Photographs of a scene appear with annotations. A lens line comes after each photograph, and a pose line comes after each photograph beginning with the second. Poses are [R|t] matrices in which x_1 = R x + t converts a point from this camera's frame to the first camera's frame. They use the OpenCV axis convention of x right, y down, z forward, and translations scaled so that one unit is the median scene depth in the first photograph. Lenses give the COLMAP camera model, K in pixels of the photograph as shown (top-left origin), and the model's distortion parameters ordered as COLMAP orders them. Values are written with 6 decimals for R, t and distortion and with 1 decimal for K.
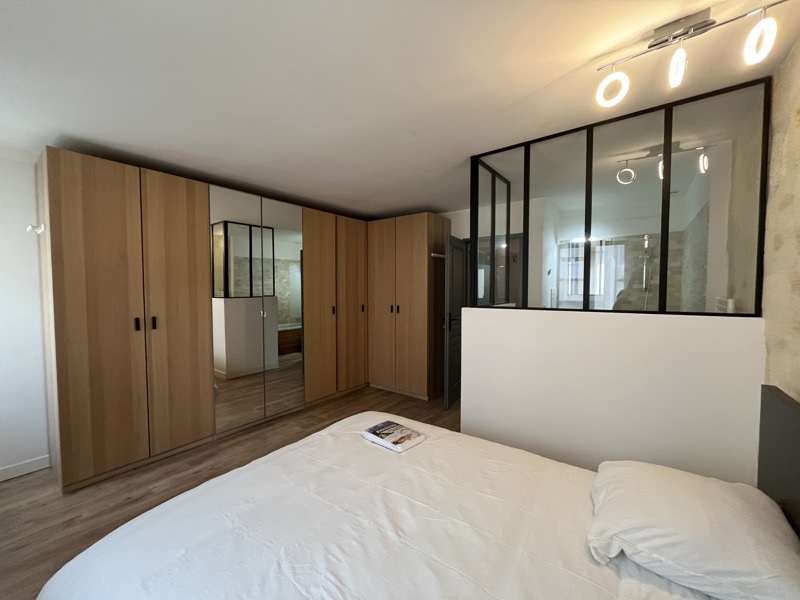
lens RADIAL K [[323.7, 0, 399.0], [0, 323.7, 301.2], [0, 0, 1]] dist [-0.001914, -0.000581]
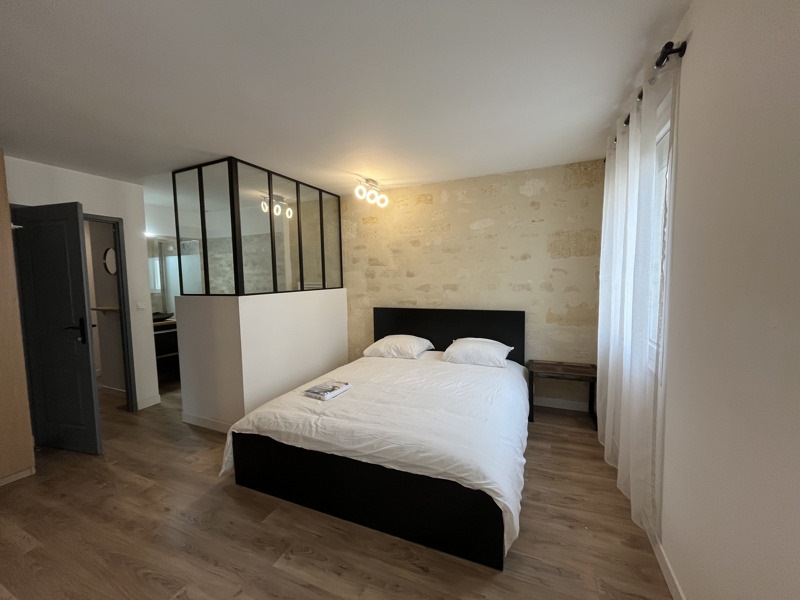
lens RADIAL K [[323.7, 0, 399.0], [0, 323.7, 301.2], [0, 0, 1]] dist [-0.001914, -0.000581]
pose [[-0.224029, -0.069762, 0.972082, -0.993415], [0.060784, 0.994493, 0.085379, -0.025073], [-0.972685, 0.078215, -0.218555, 0.736071]]
